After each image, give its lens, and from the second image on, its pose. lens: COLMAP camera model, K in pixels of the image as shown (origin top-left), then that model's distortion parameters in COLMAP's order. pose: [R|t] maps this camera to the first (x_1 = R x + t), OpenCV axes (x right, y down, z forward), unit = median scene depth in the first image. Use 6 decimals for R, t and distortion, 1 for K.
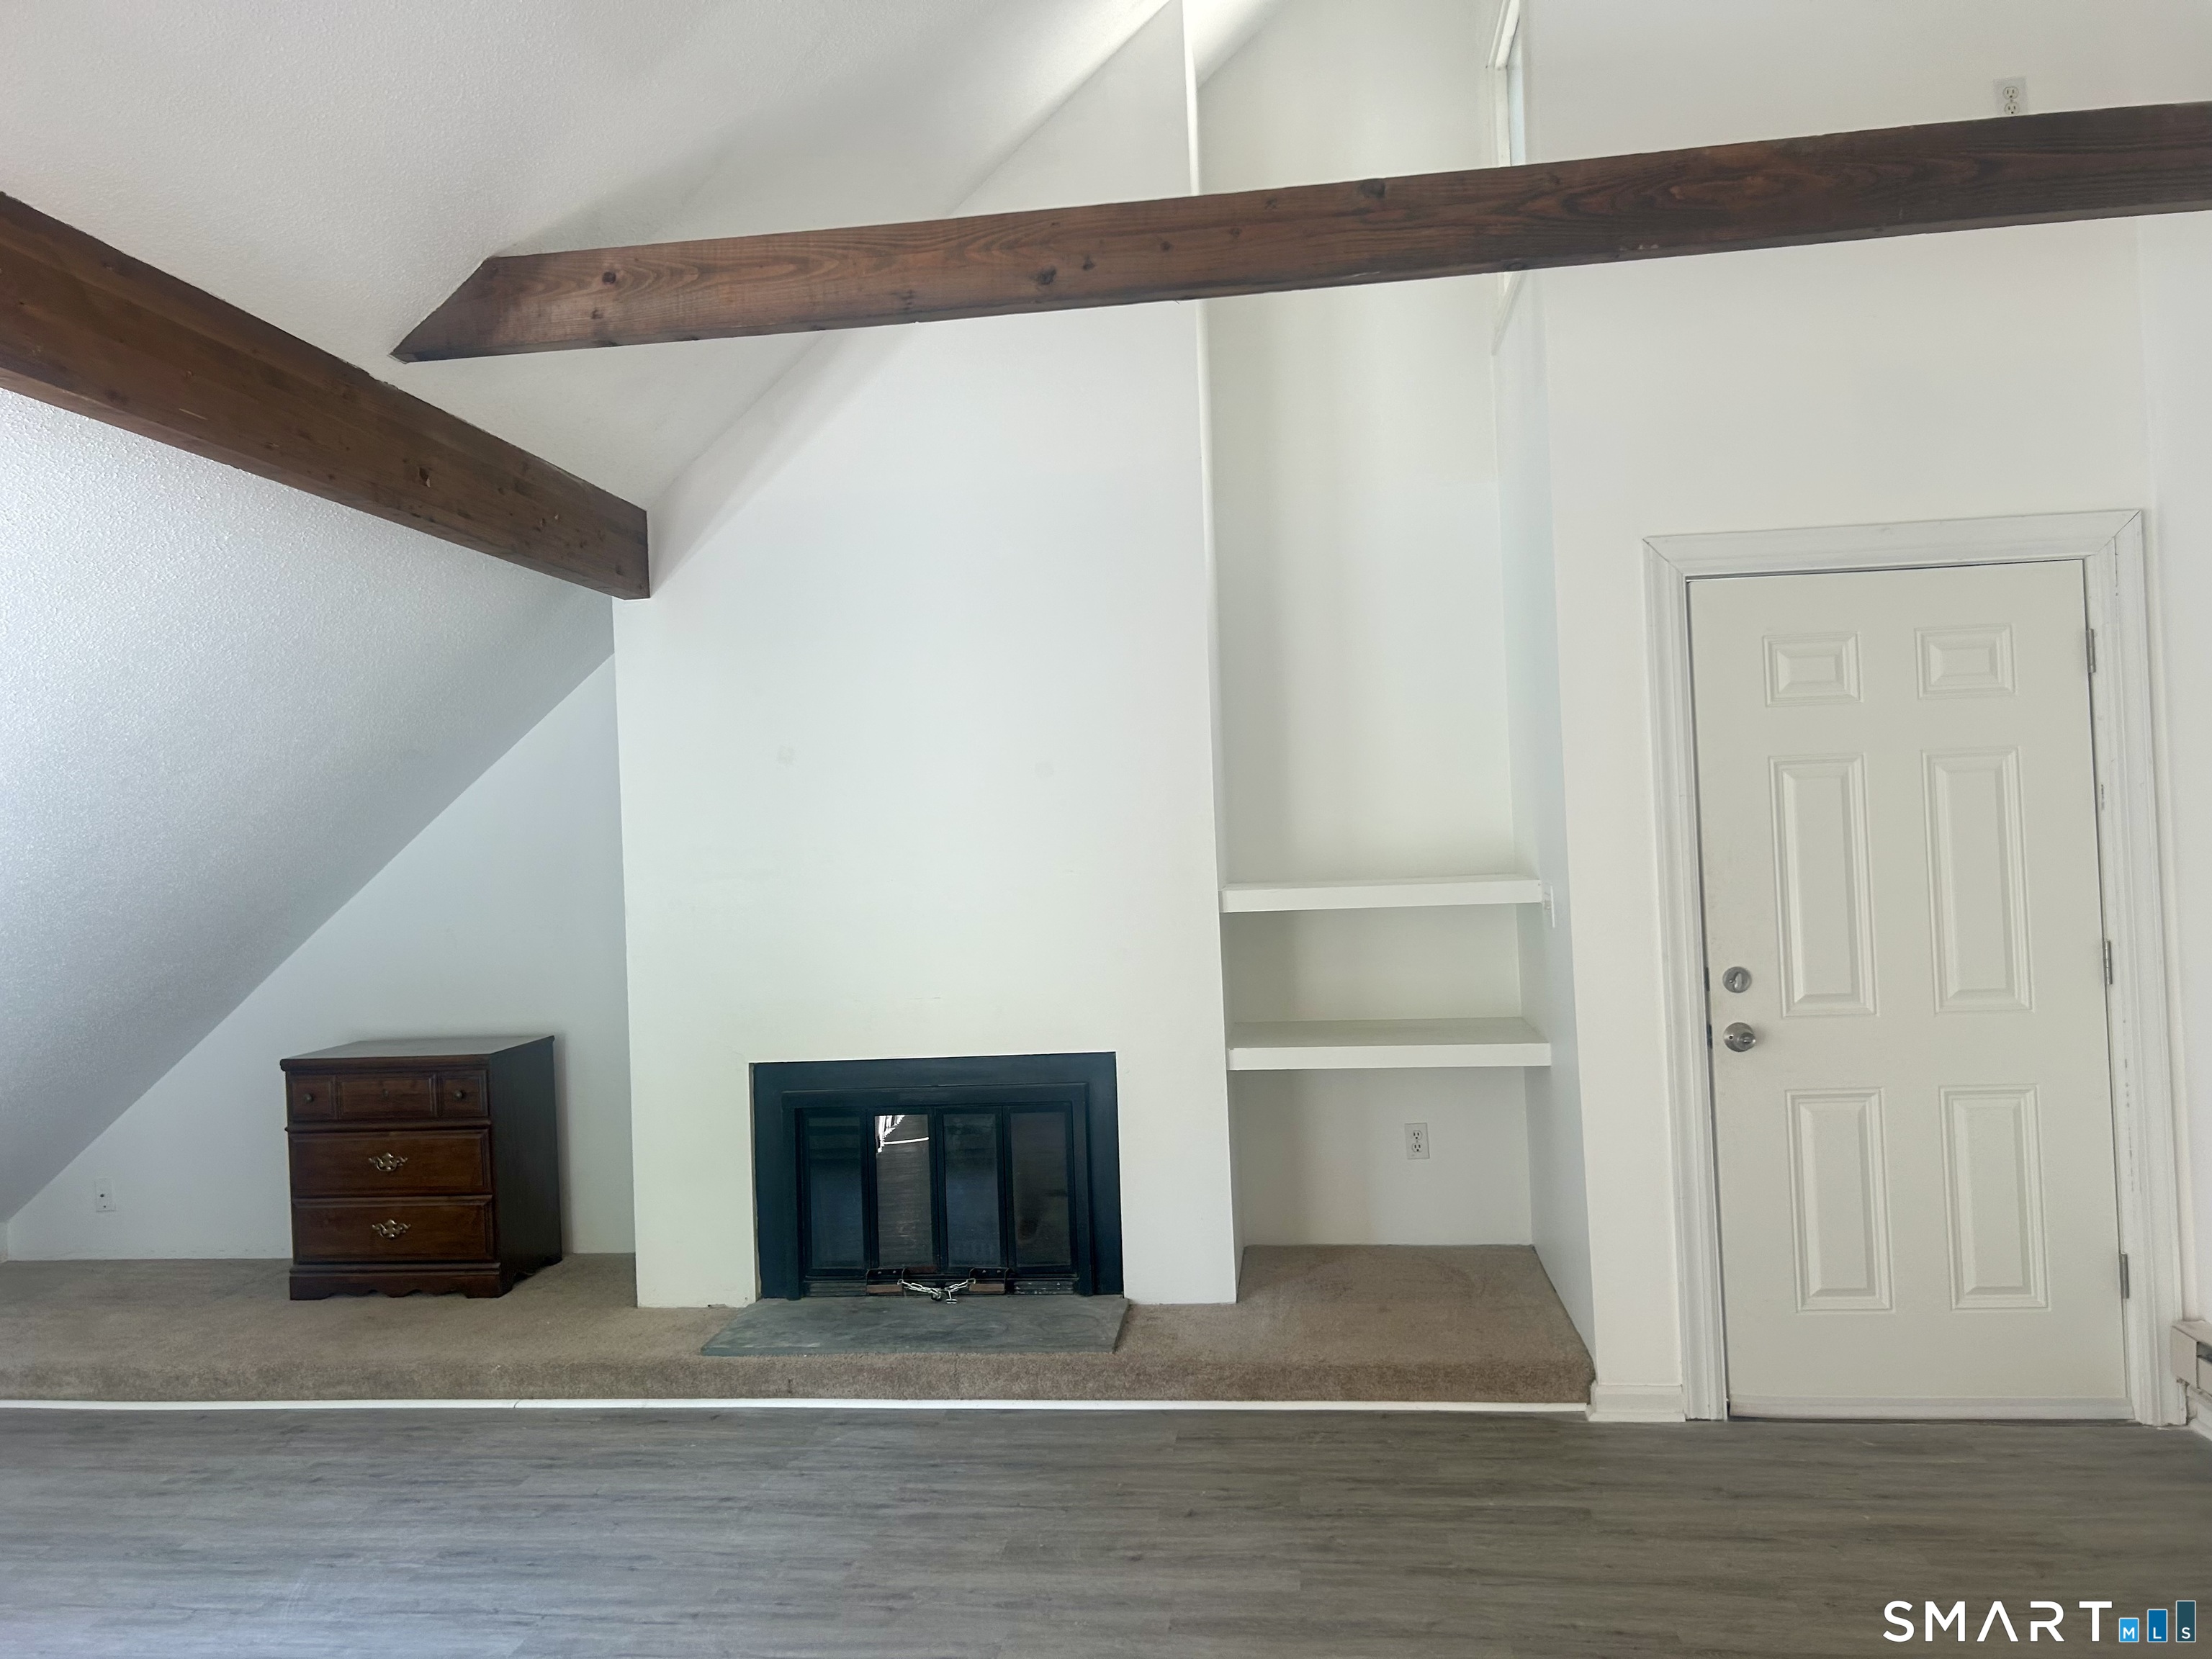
lens RADIAL K [[1680.7, 0, 1106.0], [0, 1680.7, 829.5], [0, 0, 1]] dist [-0.002880, -0.048759]
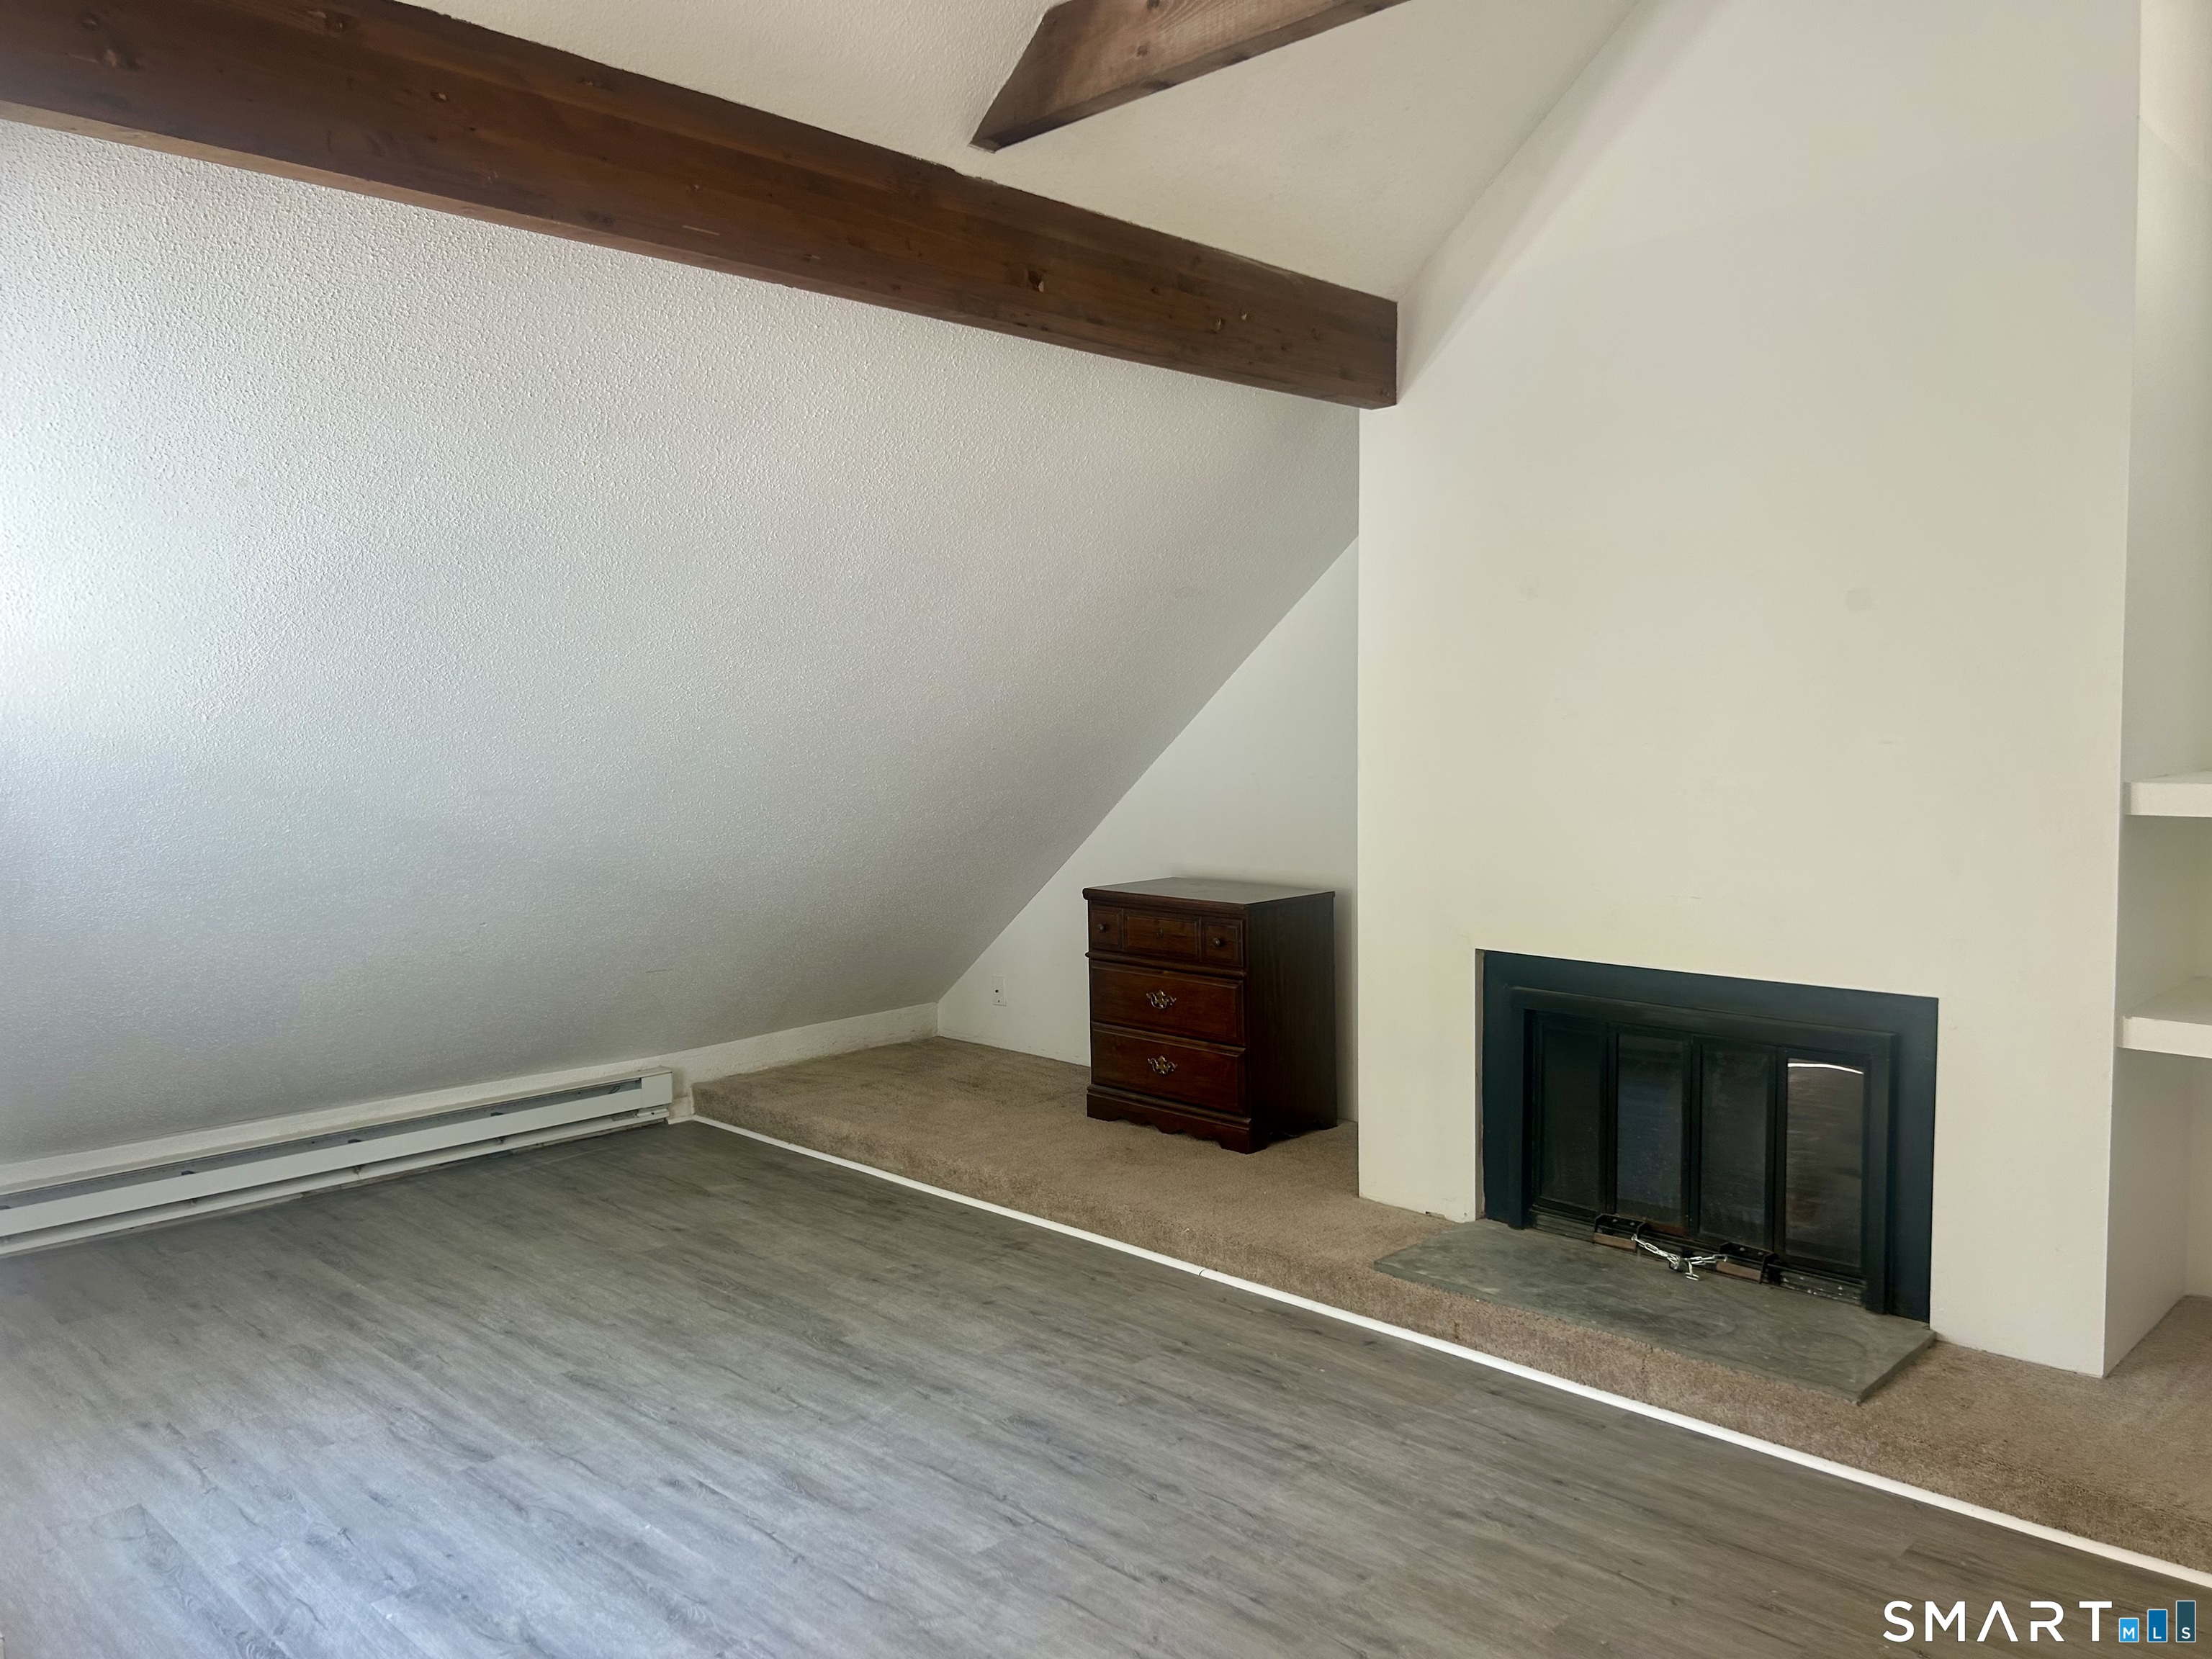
lens RADIAL K [[1668.0, 0, 1106.0], [0, 1668.0, 829.5], [0, 0, 1]] dist [0.009150, -0.031044]
pose [[0.787001, 0.084344, -0.611159, 0.173664], [-0.025017, 0.994159, 0.104986, -0.007638], [0.616444, -0.067335, 0.784515, 0.243756]]
